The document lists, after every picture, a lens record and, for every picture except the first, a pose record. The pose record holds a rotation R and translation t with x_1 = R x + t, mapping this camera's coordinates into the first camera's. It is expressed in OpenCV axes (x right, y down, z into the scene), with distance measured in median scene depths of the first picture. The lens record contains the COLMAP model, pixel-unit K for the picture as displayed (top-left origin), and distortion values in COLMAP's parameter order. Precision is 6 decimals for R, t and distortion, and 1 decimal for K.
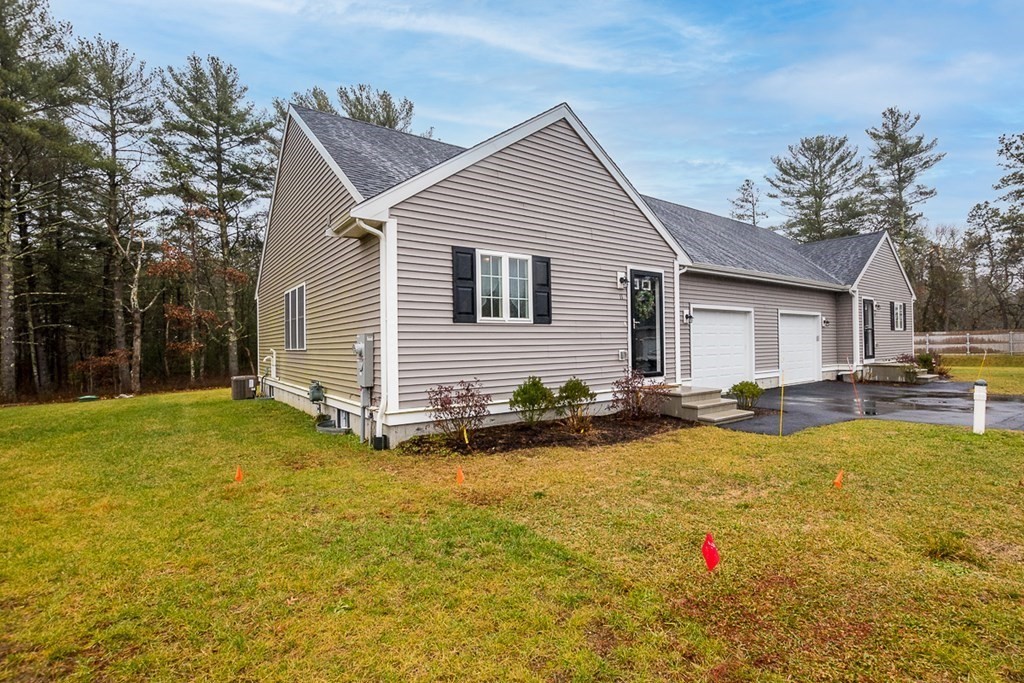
lens RADIAL K [[454.4, 0, 512.0], [0, 454.4, 341.5], [0, 0, 1]] dist [-0.015658, -0.000024]
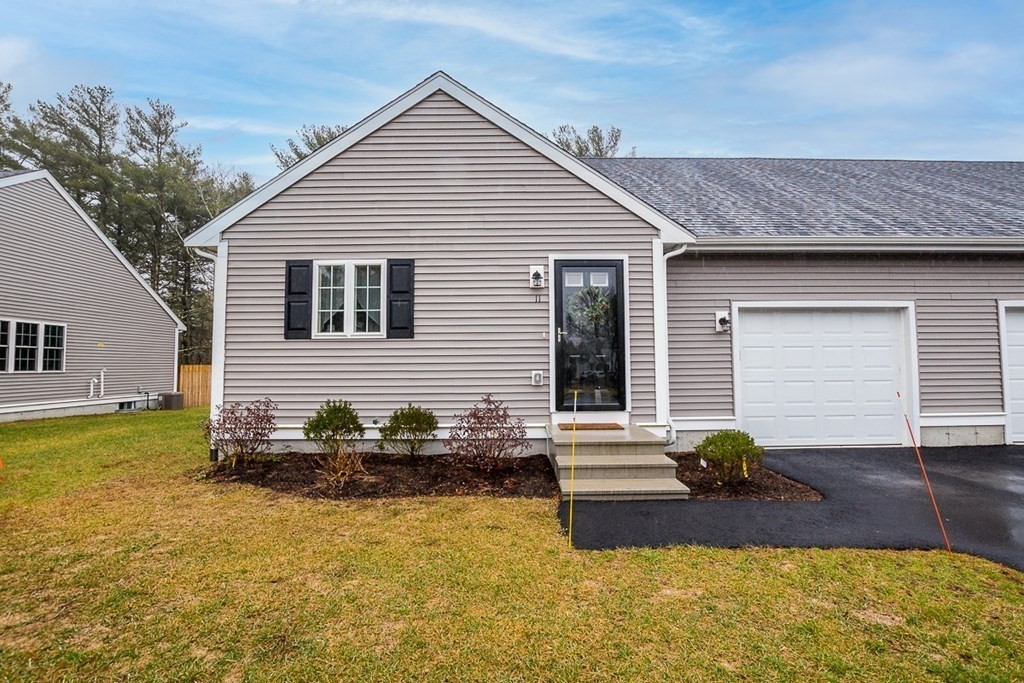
lens RADIAL K [[417.1, 0, 510.6], [0, 417.1, 344.7], [0, 0, 1]] dist [-0.016451, -0.000010]
pose [[0.824124, -0.015532, -0.566197, 0.669420], [-0.002356, 0.999521, -0.030847, -0.003345], [0.566405, 0.026756, 0.823693, 0.478612]]
